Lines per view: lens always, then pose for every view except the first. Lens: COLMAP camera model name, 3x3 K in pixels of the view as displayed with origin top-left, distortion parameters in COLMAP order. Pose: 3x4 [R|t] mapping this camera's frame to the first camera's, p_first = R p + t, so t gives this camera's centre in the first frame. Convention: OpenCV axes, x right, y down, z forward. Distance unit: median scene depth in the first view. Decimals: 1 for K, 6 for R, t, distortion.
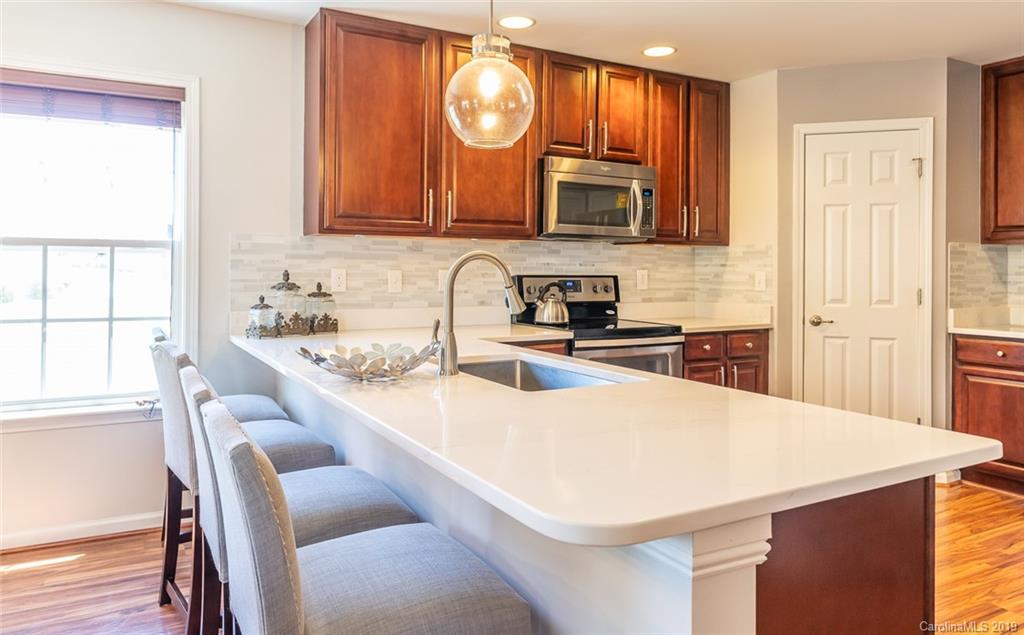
lens RADIAL K [[696.3, 0, 485.8], [0, 696.3, 271.1], [0, 0, 1]] dist [-0.006424, 0.008912]
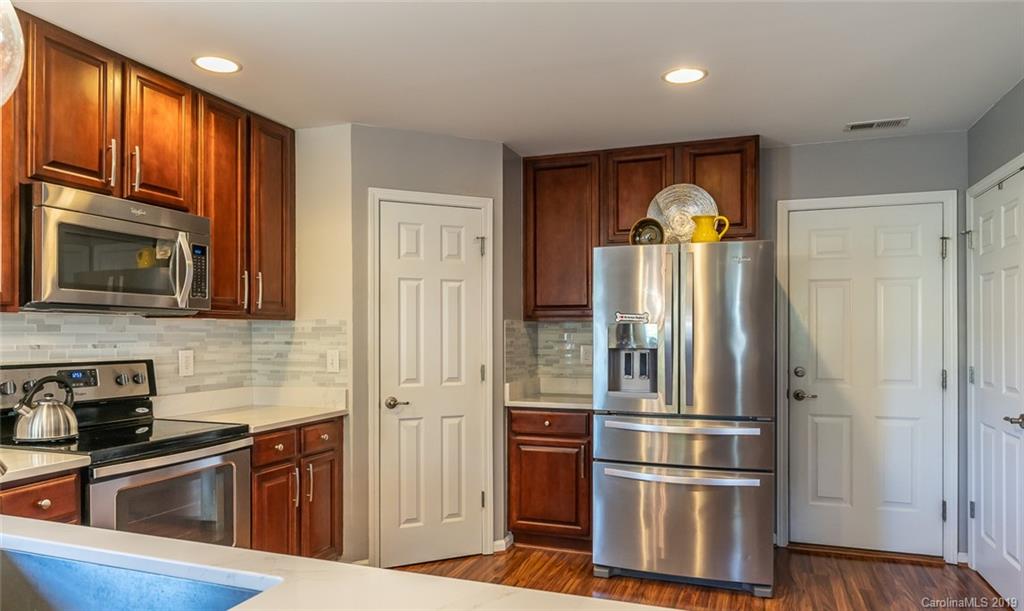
lens RADIAL K [[663.6, 0, 510.5], [0, 663.6, 333.6], [0, 0, 1]] dist [-0.007830, 0.004048]
pose [[0.749868, -0.005878, 0.661561, 0.010209], [0.006251, 0.999979, 0.001800, -0.022281], [-0.661558, 0.002785, 0.749889, 0.242487]]
